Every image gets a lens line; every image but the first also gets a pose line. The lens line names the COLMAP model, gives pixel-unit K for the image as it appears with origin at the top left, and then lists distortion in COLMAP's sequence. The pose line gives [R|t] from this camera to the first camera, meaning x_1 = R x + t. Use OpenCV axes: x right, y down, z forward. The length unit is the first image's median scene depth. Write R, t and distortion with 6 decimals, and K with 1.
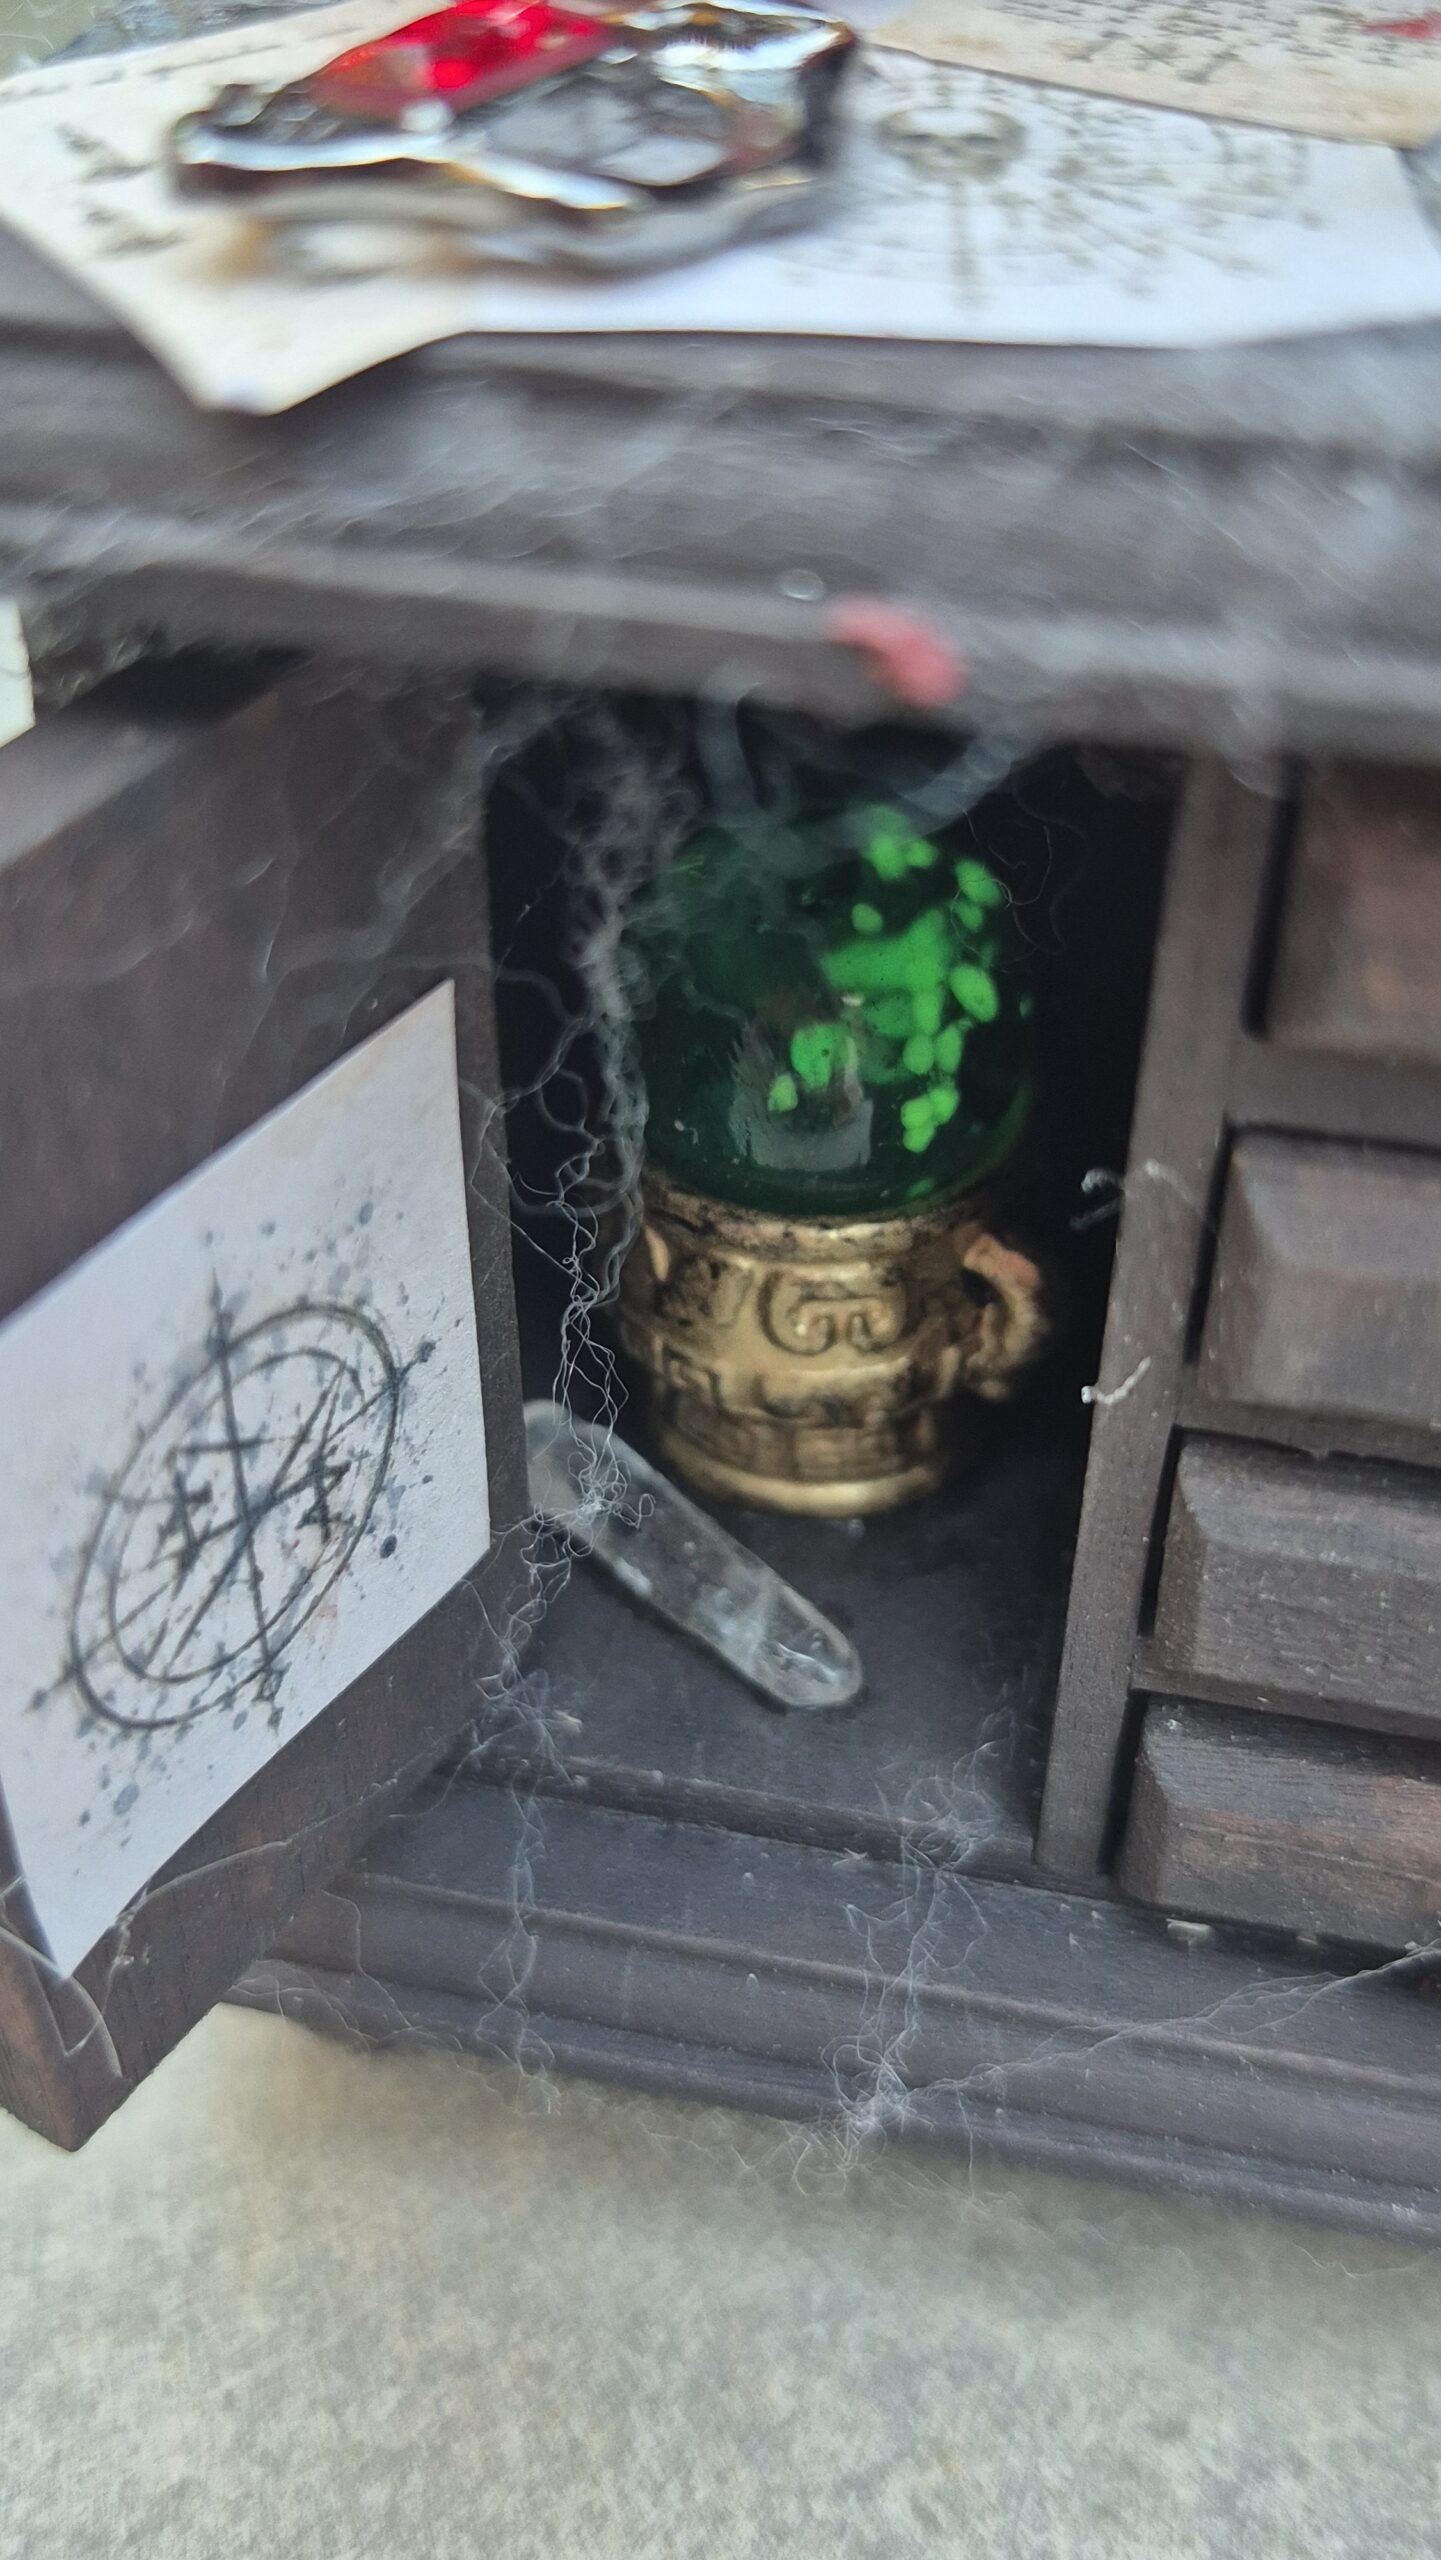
lens RADIAL K [[2568.7, 0, 720.5], [0, 2568.7, 1280.0], [0, 0, 1]] dist [0.097546, -0.310336]
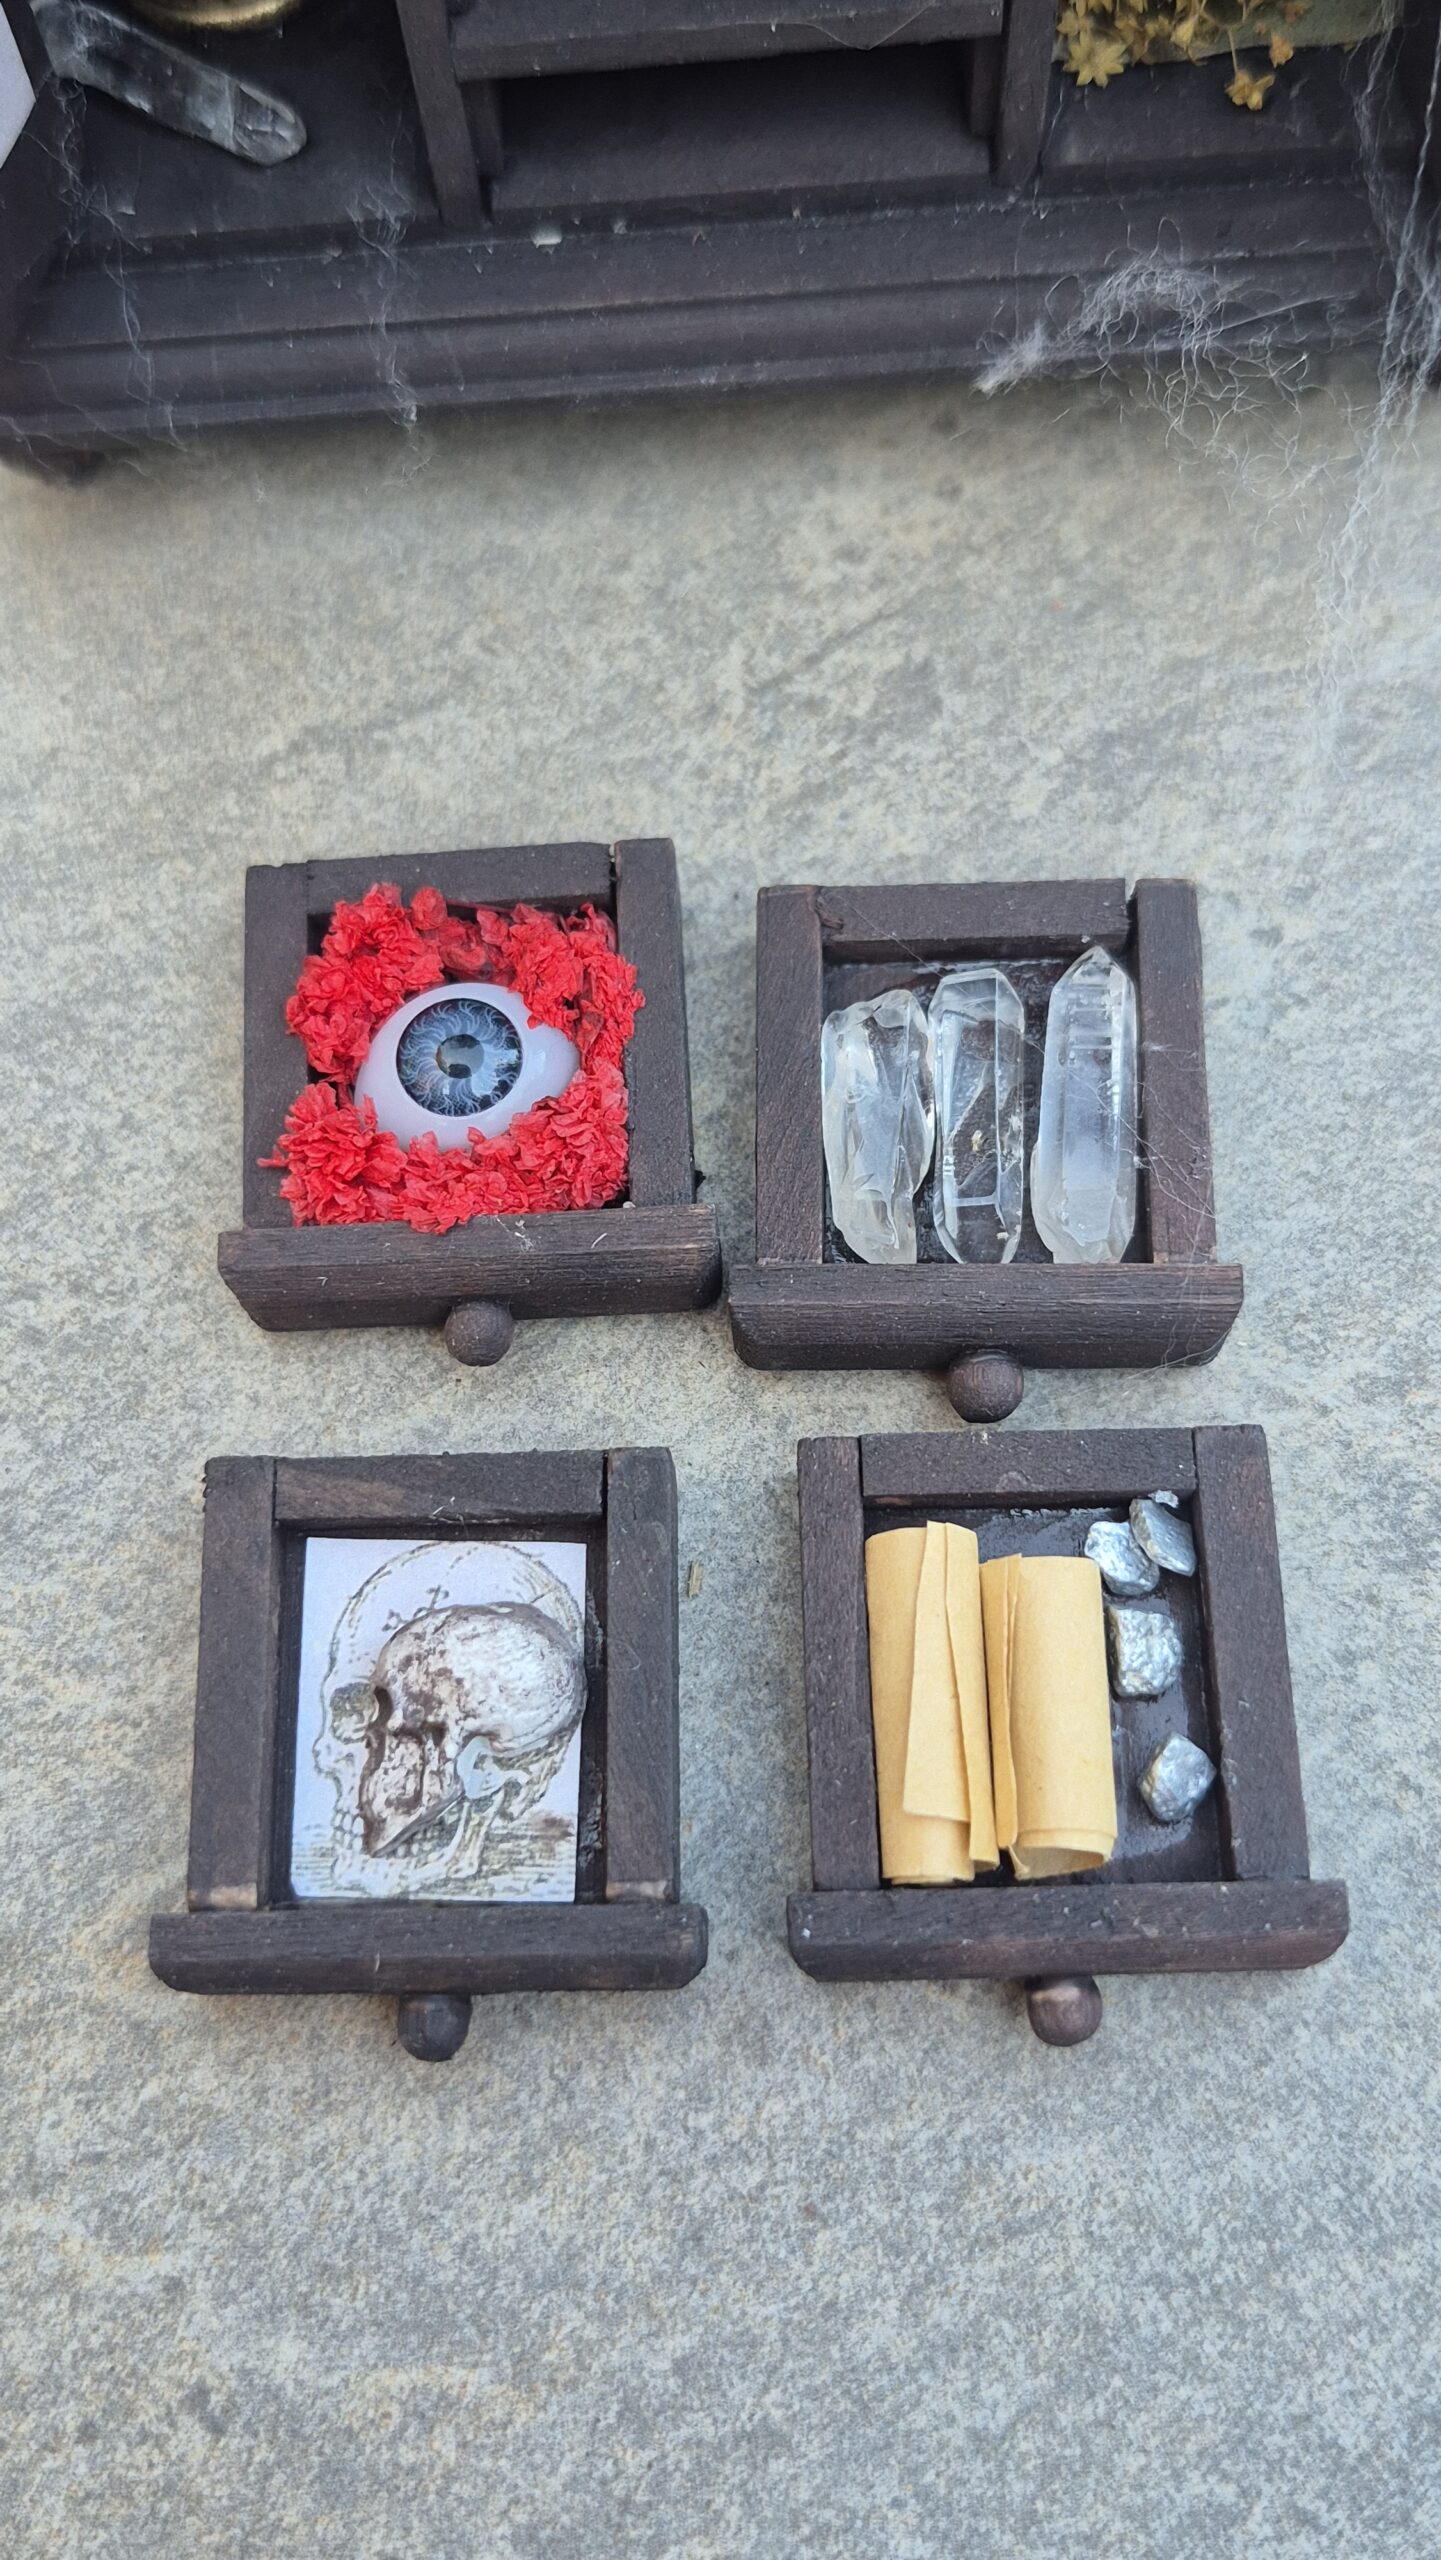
lens RADIAL K [[2568.7, 0, 720.5], [0, 2568.7, 1280.0], [0, 0, 1]] dist [0.097546, -0.310336]
pose [[0.961629, -0.271535, 0.039218, 0.046384], [0.218499, 0.844439, 0.489061, 0.034858], [-0.165914, -0.461726, 0.871368, -0.676168]]
